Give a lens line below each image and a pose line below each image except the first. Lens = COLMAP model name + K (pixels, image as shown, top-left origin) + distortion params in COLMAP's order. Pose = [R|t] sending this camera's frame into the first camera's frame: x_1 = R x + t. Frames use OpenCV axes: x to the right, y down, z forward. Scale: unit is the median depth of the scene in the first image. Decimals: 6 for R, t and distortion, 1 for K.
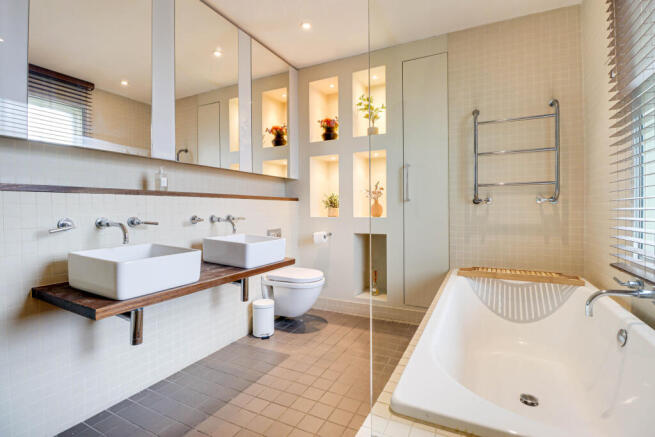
lens RADIAL K [[310.3, 0, 328.2], [0, 310.3, 212.9], [0, 0, 1]] dist [-0.002578, -0.001526]
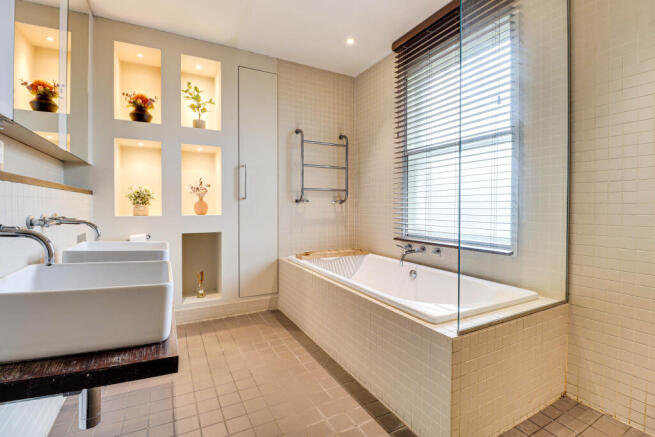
lens RADIAL K [[310.3, 0, 327.8], [0, 310.3, 214.9], [0, 0, 1]] dist [-0.002578, -0.001526]
pose [[0.583369, -0.011978, 0.812119, -0.424646], [0.003770, 0.999920, 0.012040, 0.002842], [-0.812199, -0.003962, 0.583367, 0.139209]]
